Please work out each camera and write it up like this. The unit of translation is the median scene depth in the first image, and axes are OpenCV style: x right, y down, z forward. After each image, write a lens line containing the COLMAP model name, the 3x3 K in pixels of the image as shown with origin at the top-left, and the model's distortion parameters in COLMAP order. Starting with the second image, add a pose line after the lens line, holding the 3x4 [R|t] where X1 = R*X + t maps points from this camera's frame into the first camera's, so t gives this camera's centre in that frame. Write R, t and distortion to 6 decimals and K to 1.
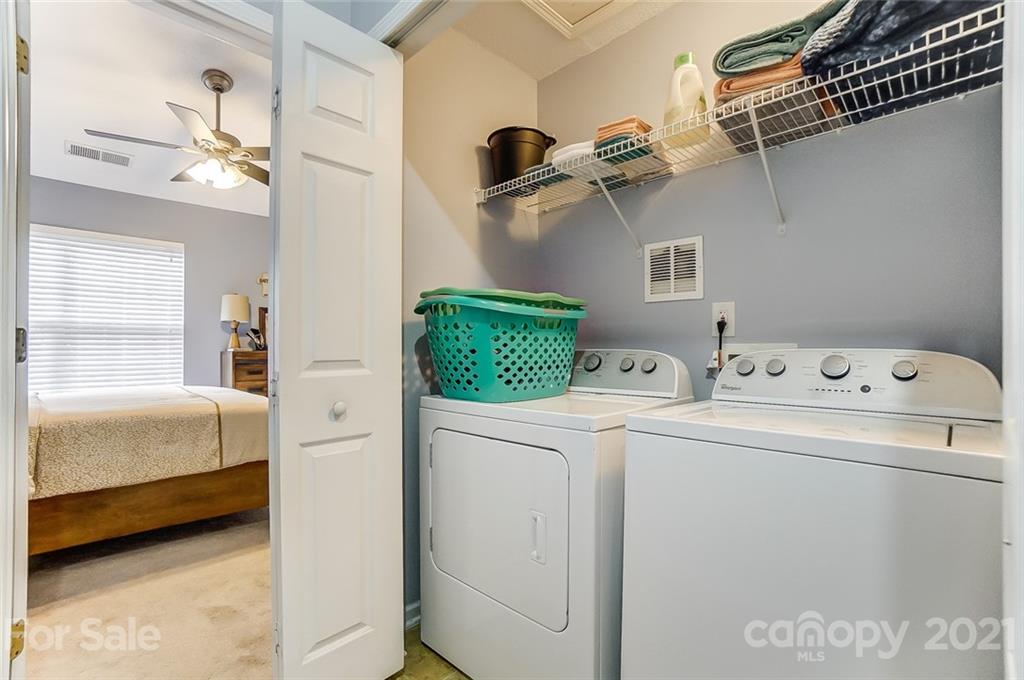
lens RADIAL K [[451.6, 0, 511.3], [0, 451.6, 343.3], [0, 0, 1]] dist [-0.065429, 0.024896]
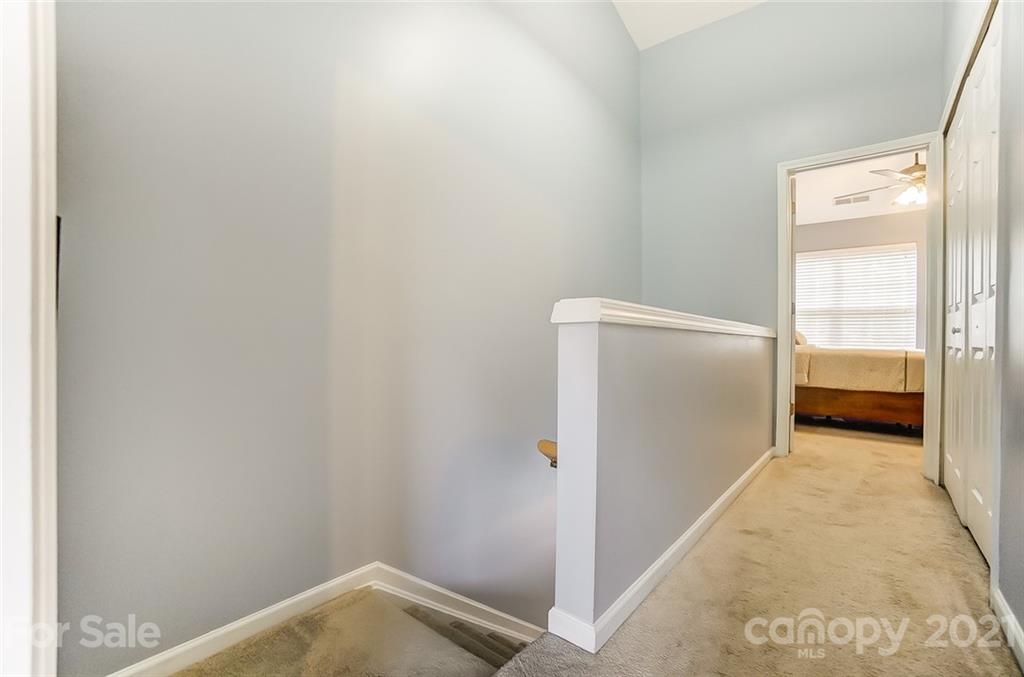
lens RADIAL K [[451.6, 0, 511.3], [0, 451.6, 341.8], [0, 0, 1]] dist [-0.065429, 0.024896]
pose [[0.082830, 0.012897, -0.996480, 0.539785], [0.000882, 0.999915, 0.013015, 0.060036], [0.996563, -0.001957, 0.082812, -0.370048]]
